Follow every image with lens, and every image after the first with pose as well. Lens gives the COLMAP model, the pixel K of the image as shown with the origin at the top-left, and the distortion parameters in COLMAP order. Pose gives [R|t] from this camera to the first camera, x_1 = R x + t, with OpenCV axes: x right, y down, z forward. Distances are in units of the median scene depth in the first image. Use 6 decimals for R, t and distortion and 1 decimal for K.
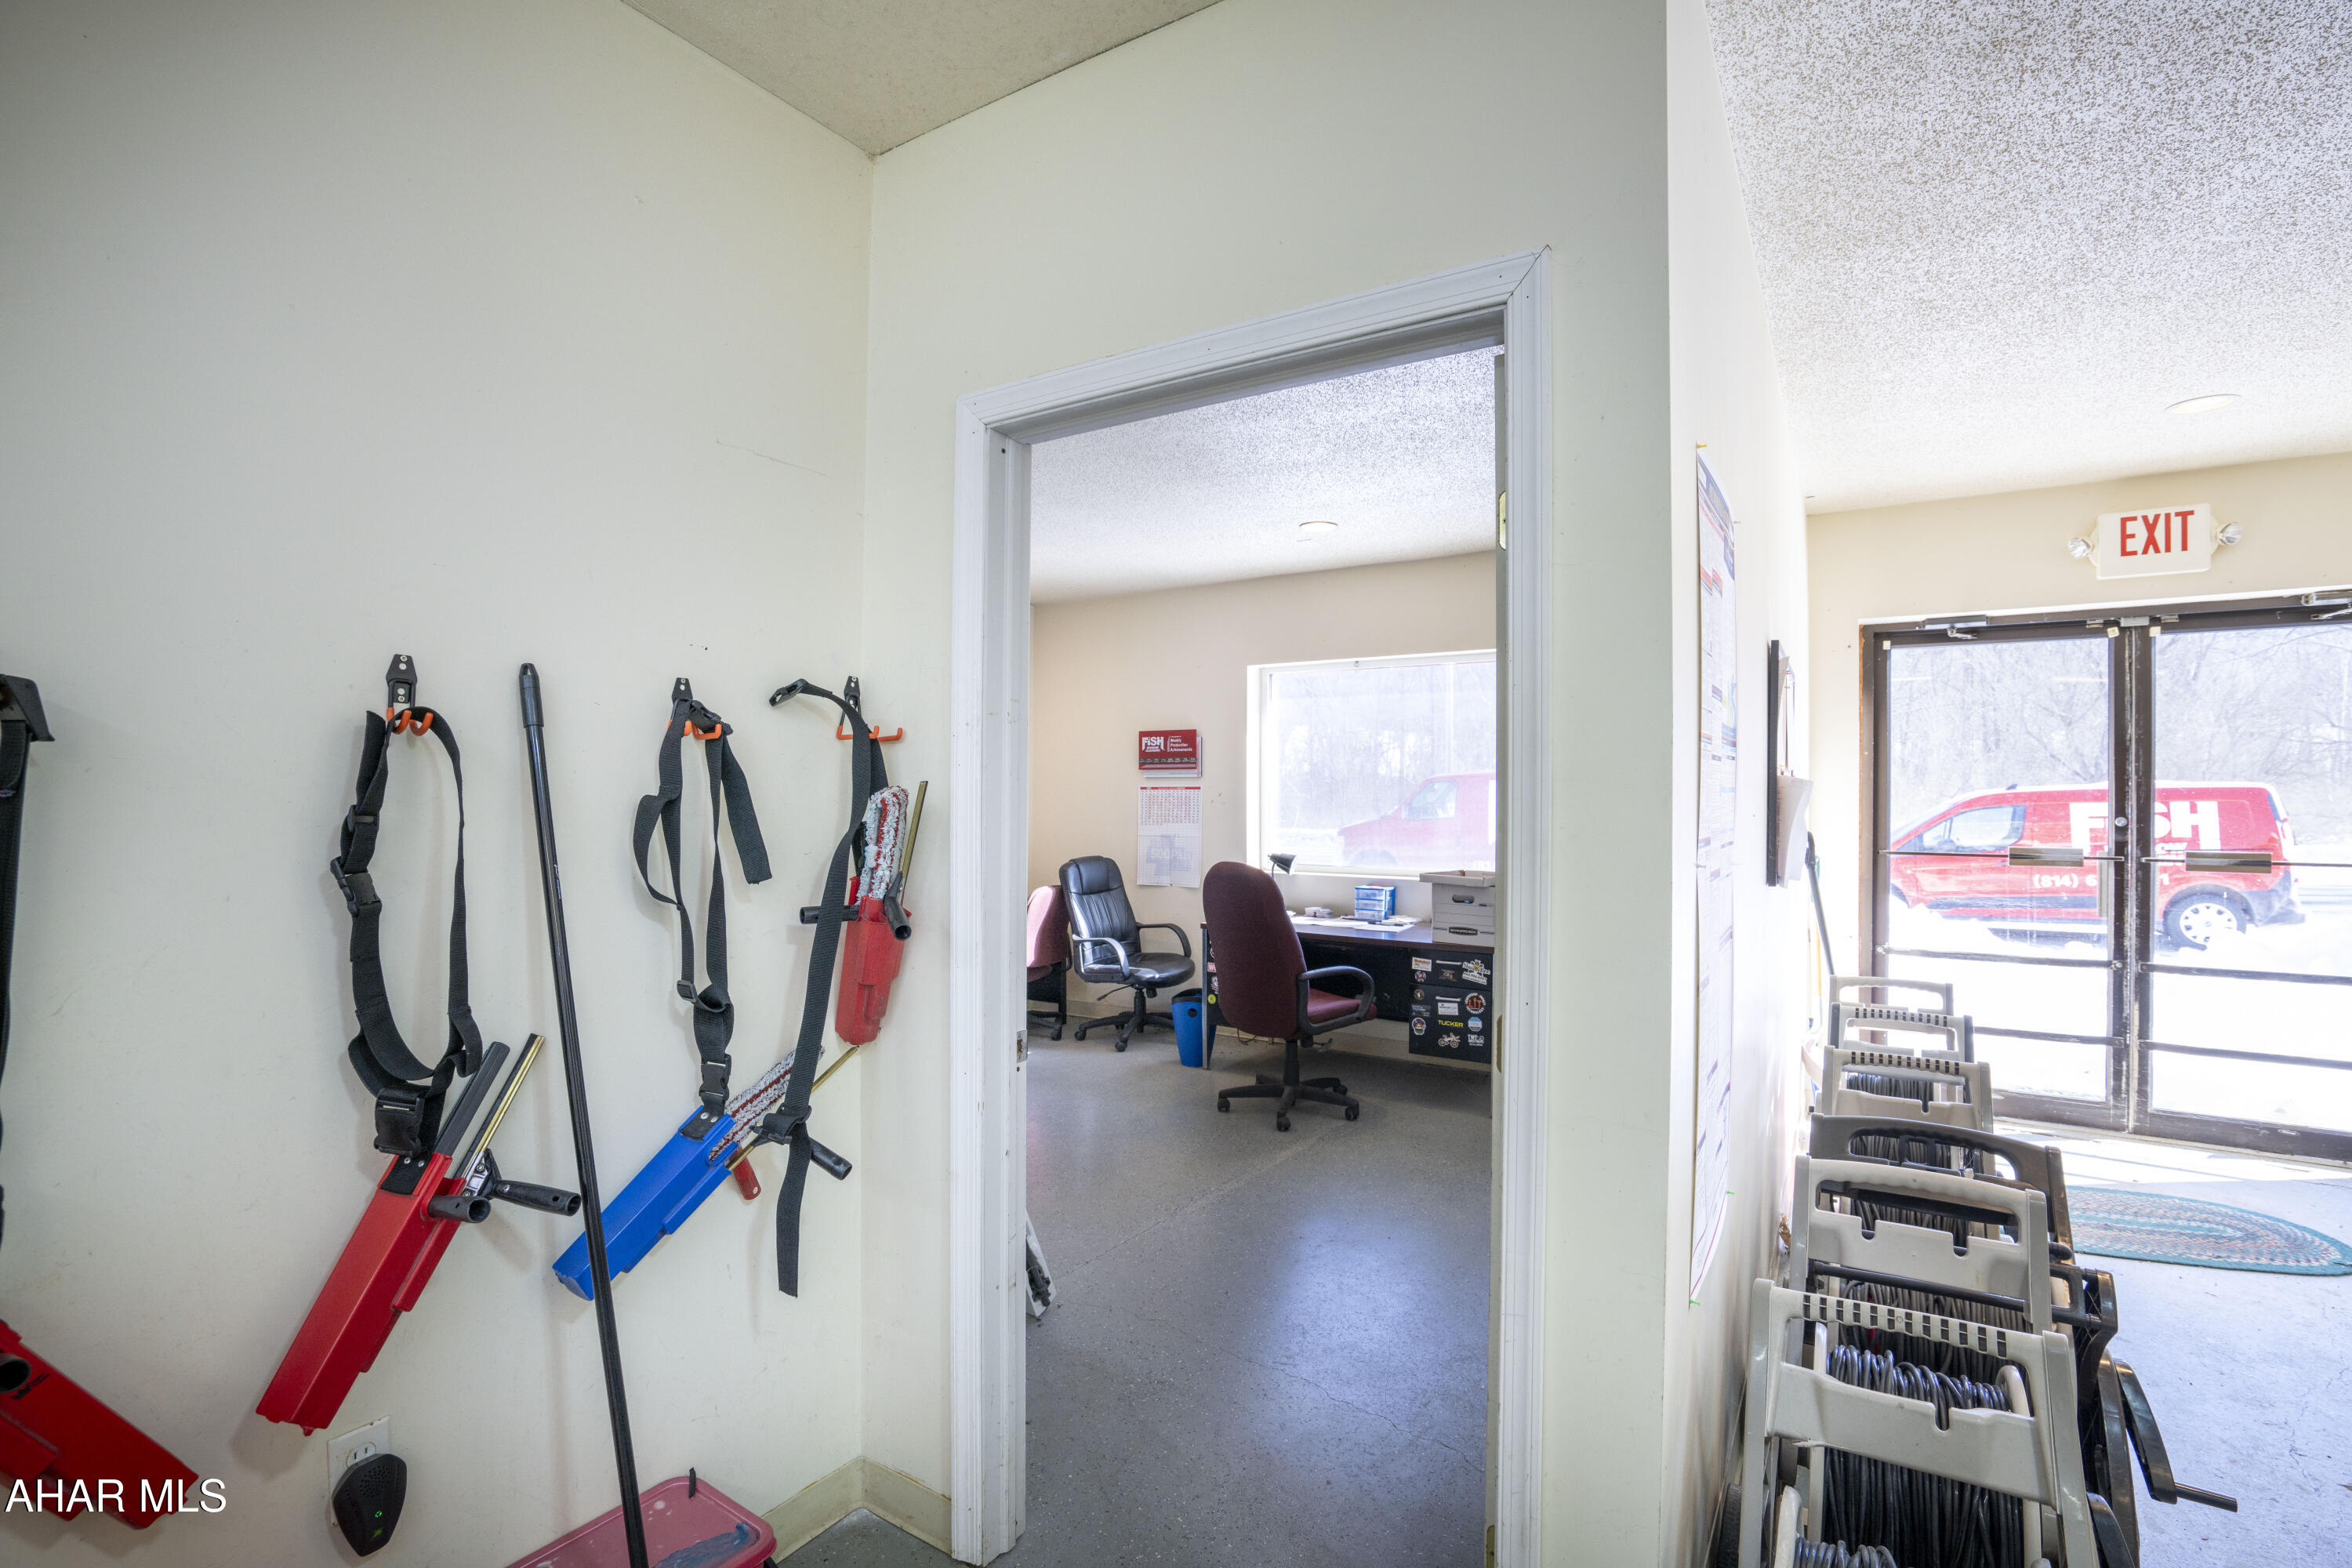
lens RADIAL K [[1080.0, 0, 1175.3], [0, 1080.0, 791.5], [0, 0, 1]] dist [-0.058821, 0.021180]
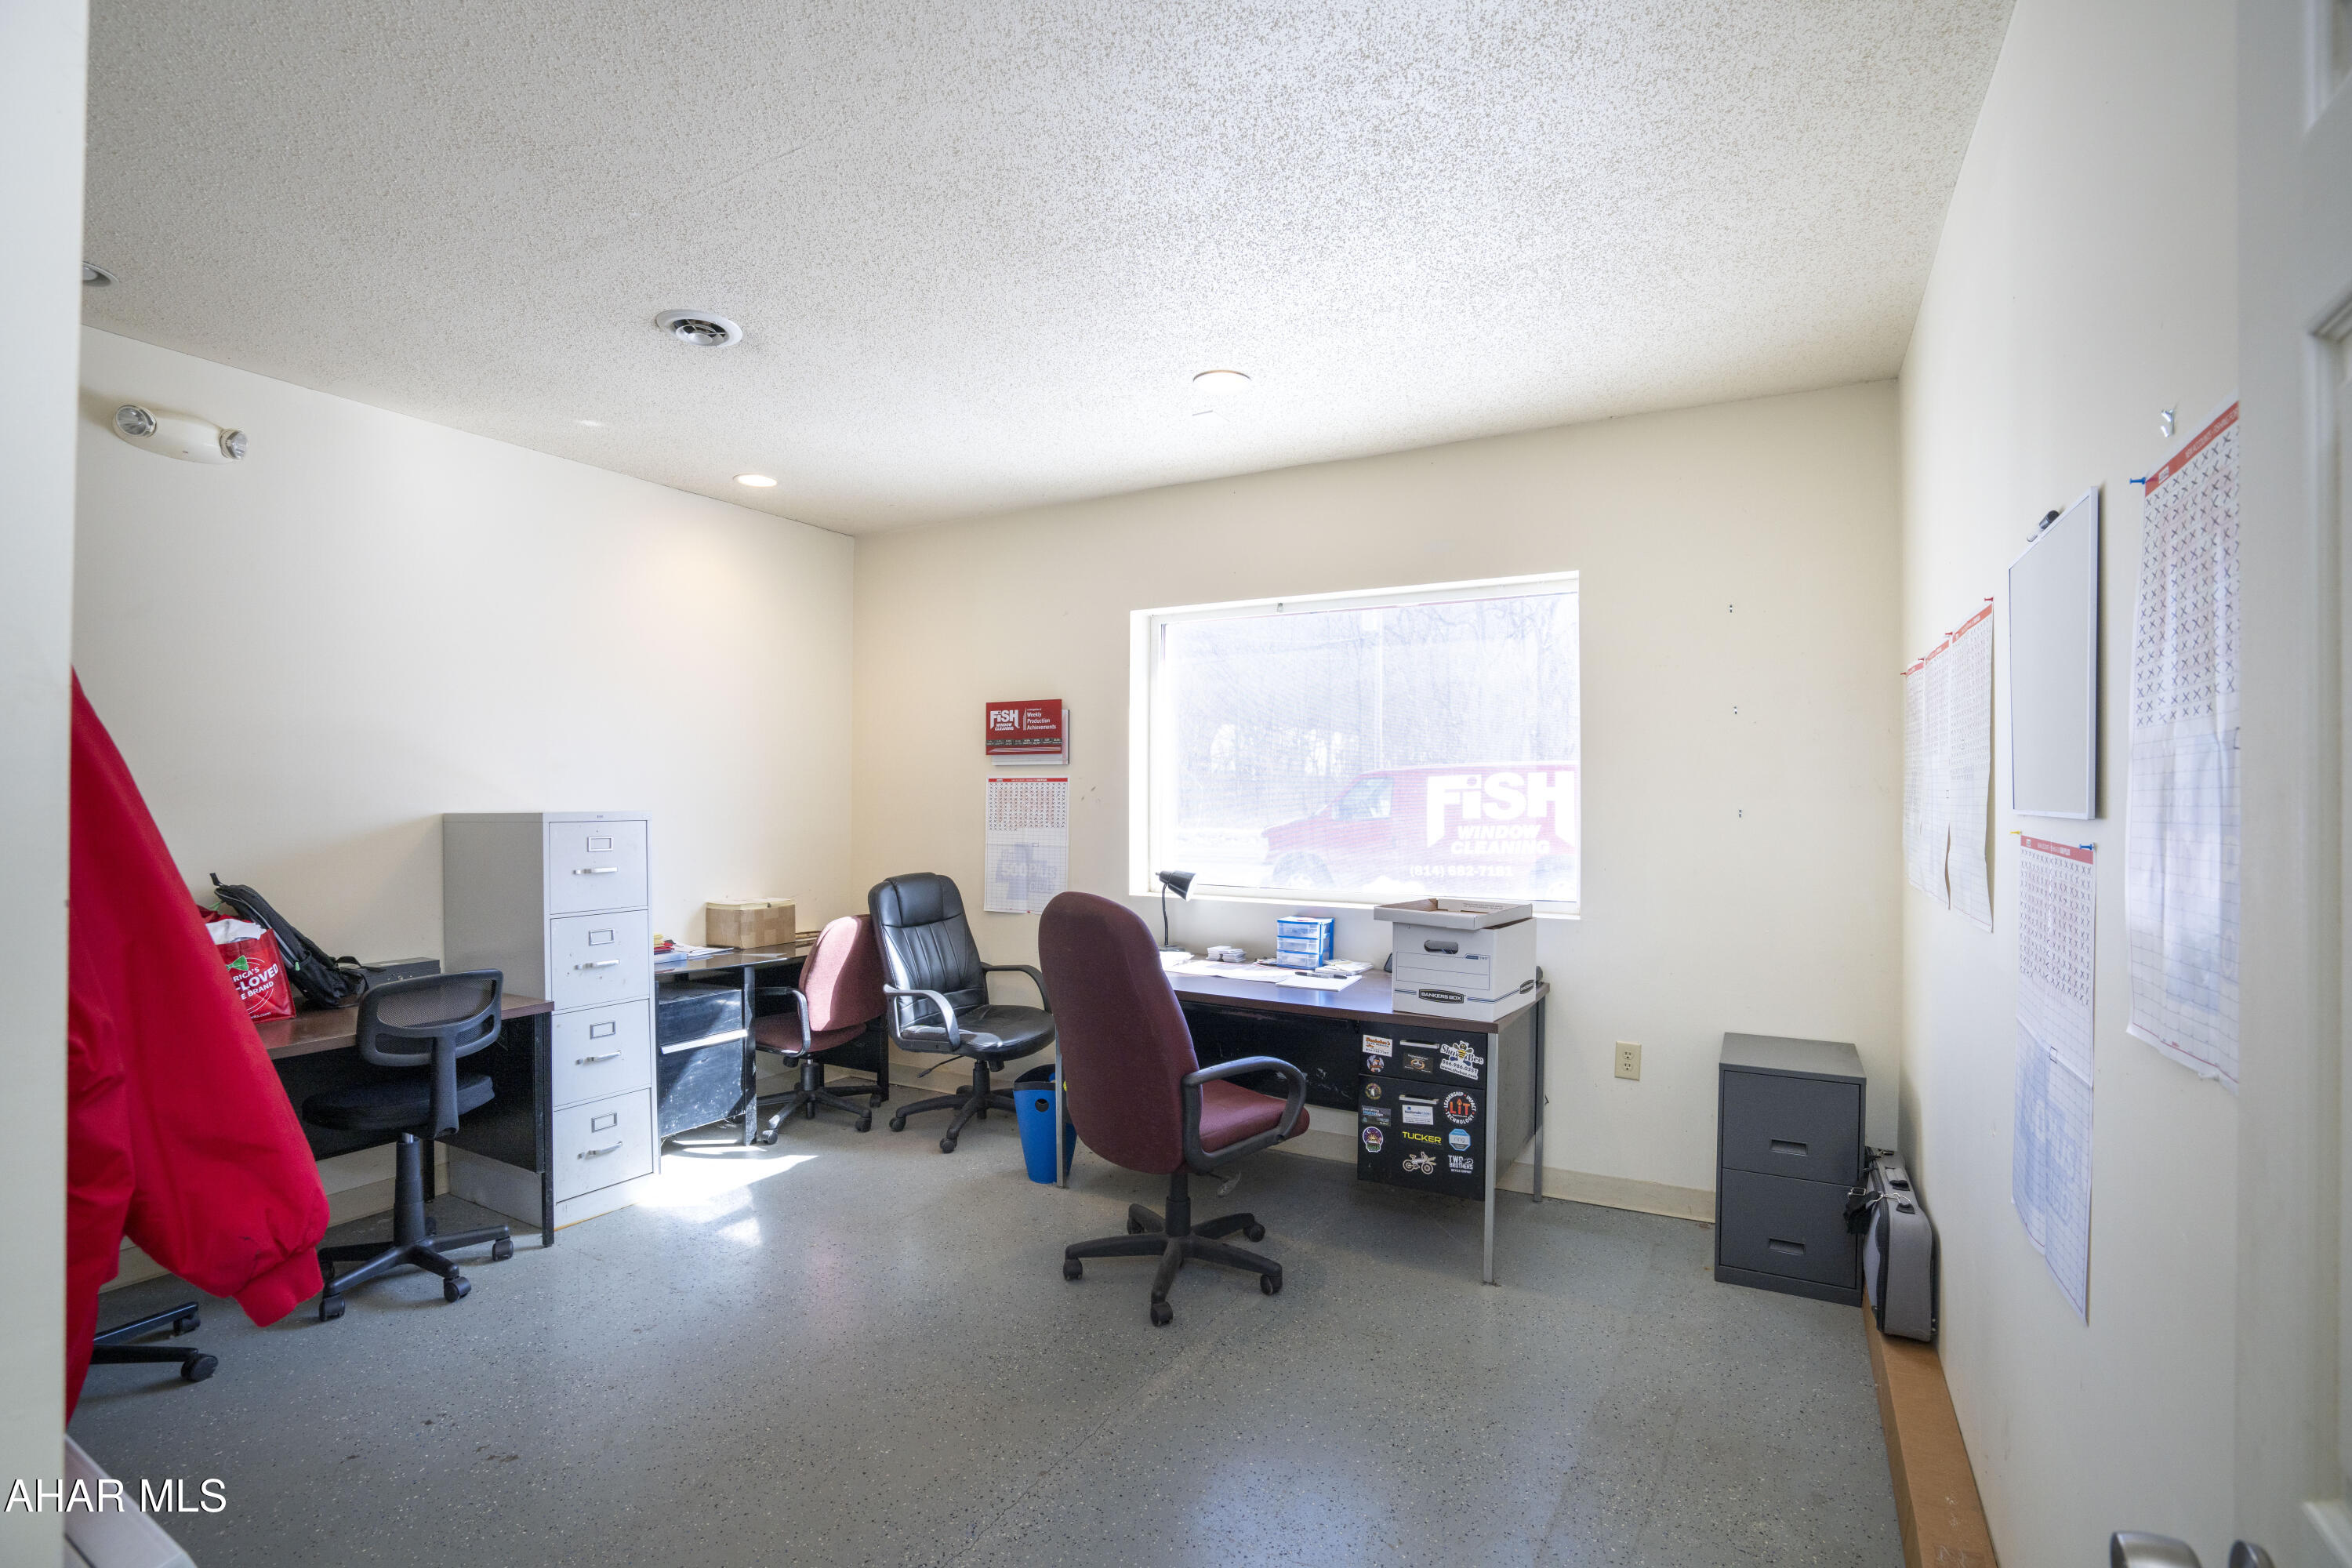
lens RADIAL K [[1080.0, 0, 1175.3], [0, 1080.0, 791.5], [0, 0, 1]] dist [-0.058821, 0.021180]
pose [[0.997744, 0.000270, 0.067128, 0.051414], [-0.000316, 1.000000, 0.000680, 0.004674], [-0.067128, -0.000699, 0.997744, 0.292295]]
